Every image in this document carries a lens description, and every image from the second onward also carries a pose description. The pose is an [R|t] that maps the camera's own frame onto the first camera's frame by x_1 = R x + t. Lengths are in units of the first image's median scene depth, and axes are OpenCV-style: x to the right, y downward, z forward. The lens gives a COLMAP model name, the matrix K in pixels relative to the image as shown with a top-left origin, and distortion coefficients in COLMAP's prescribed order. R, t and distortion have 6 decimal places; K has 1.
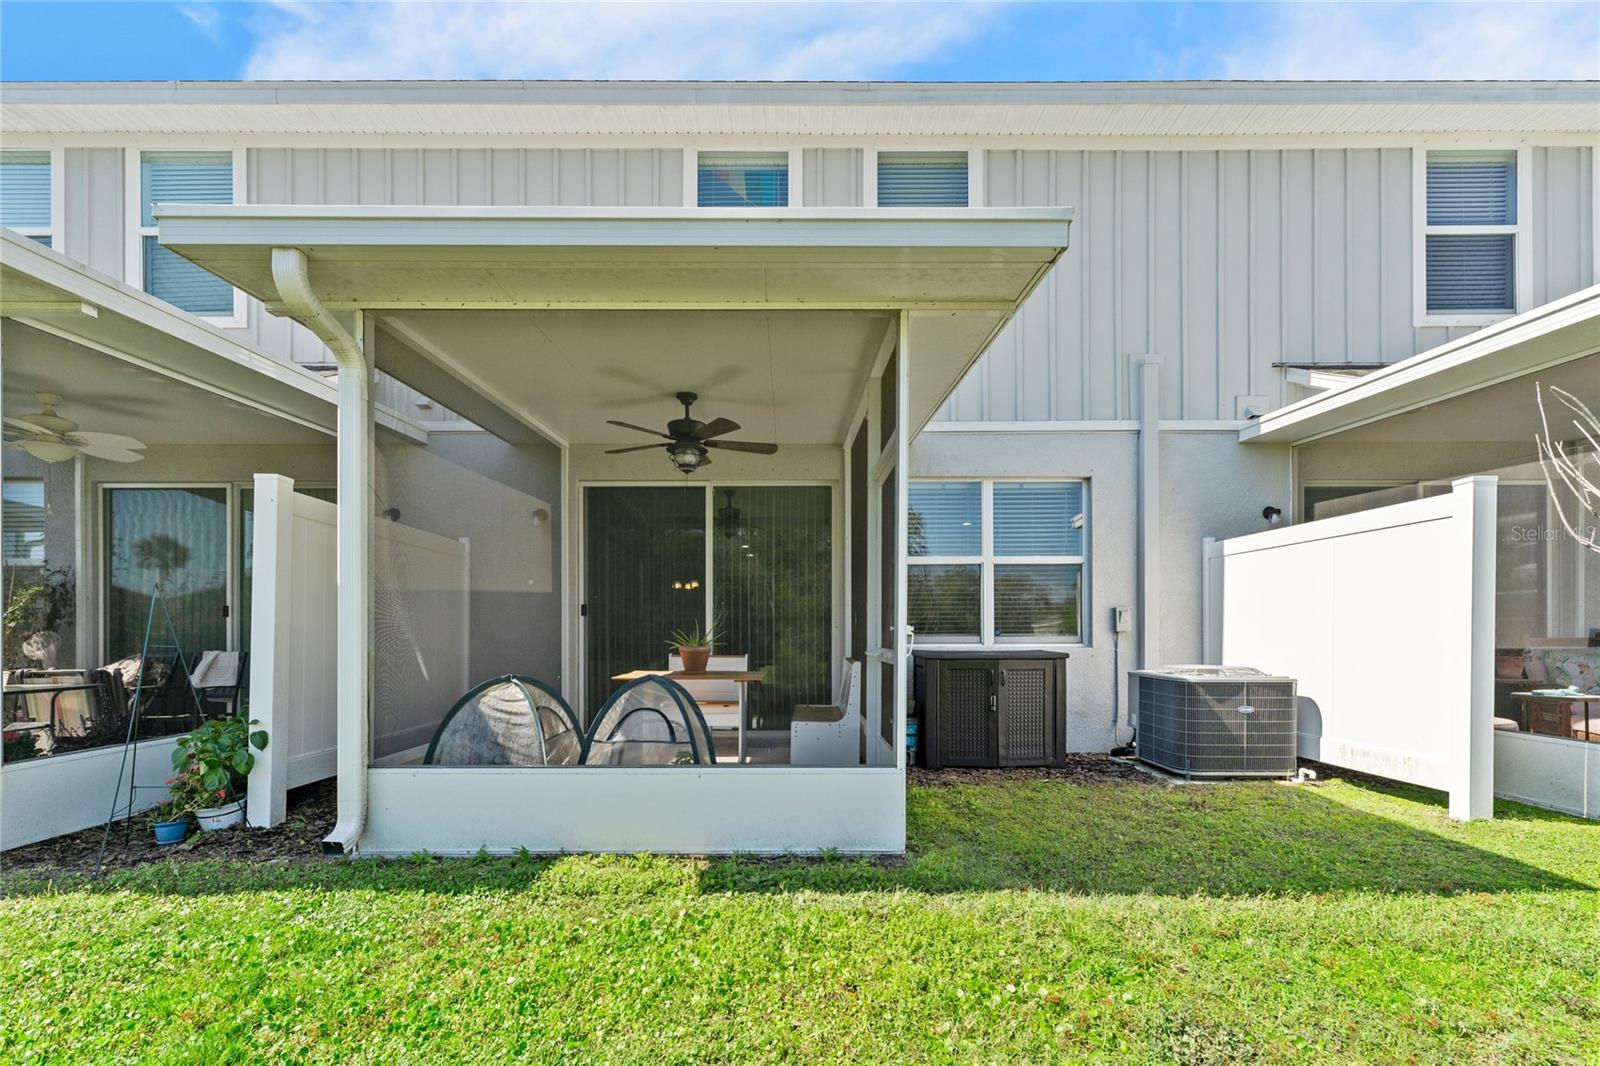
lens RADIAL K [[643.0, 0, 780.3], [0, 643.0, 624.8], [0, 0, 1]] dist [0.002090, -0.000135]
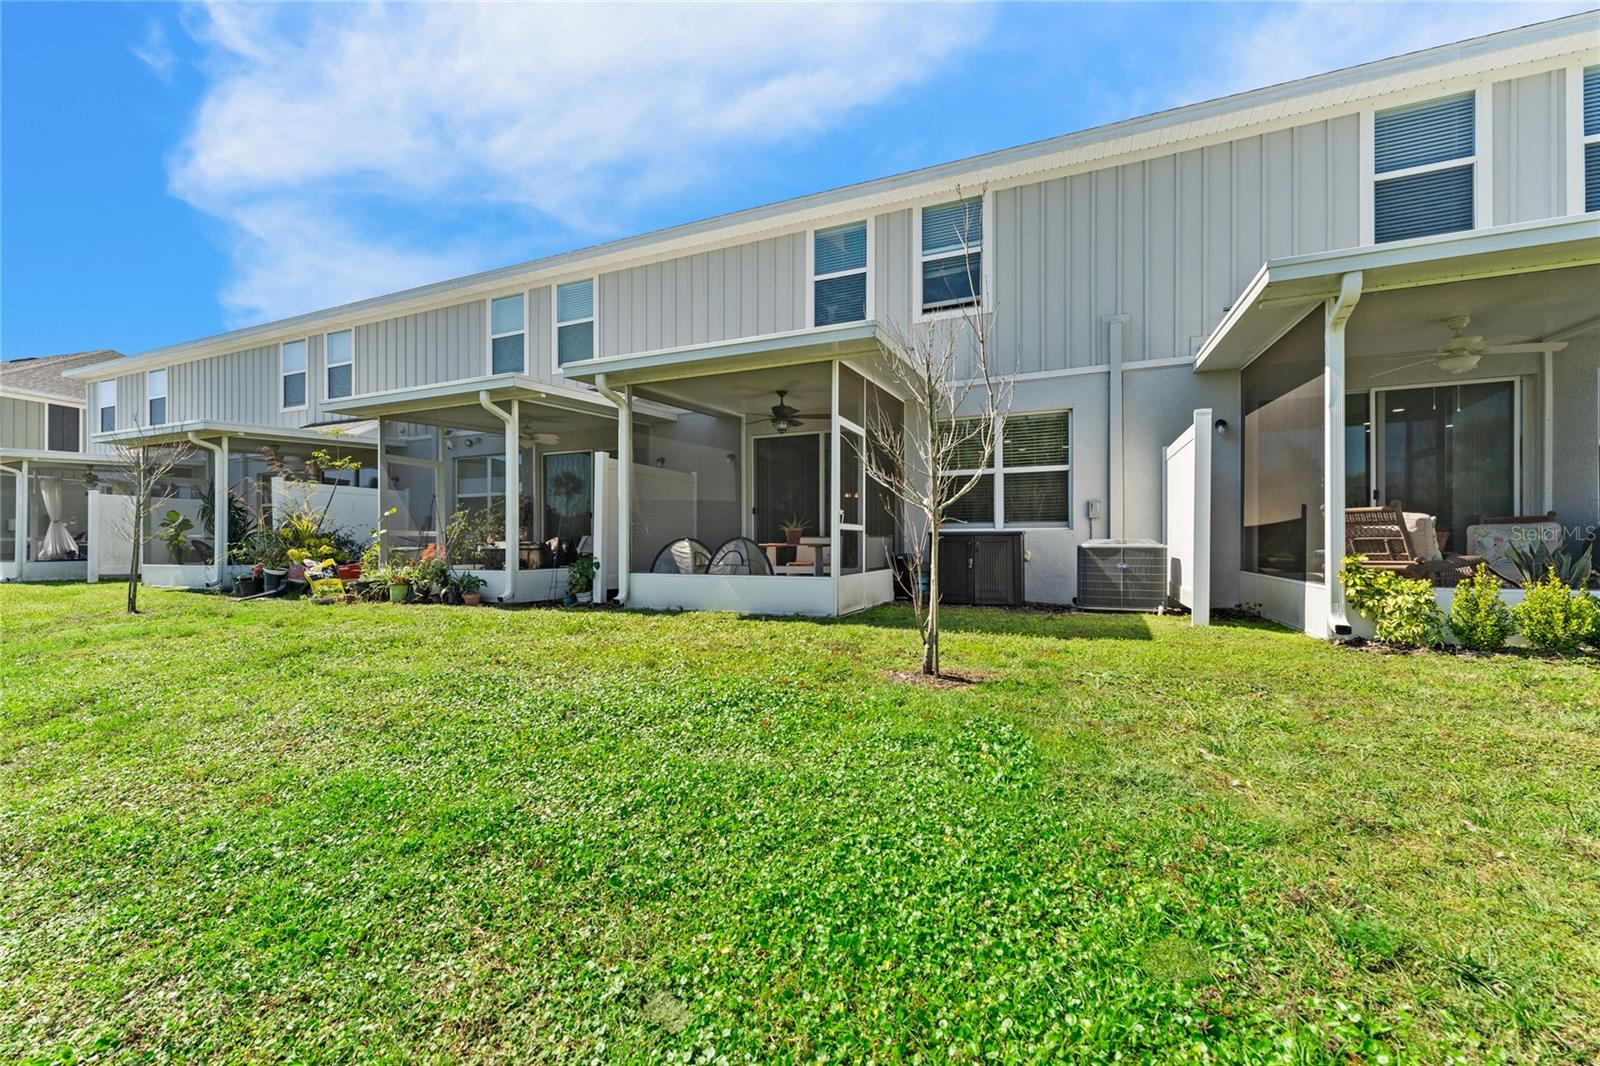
lens RADIAL K [[643.0, 0, 801.7], [0, 643.0, 537.2], [0, 0, 1]] dist [0.002090, -0.000135]
pose [[0.914036, -0.003878, -0.405615, 0.544859], [0.003601, 0.999992, -0.001446, 0.054368], [0.405617, -0.000138, 0.914043, -0.554192]]
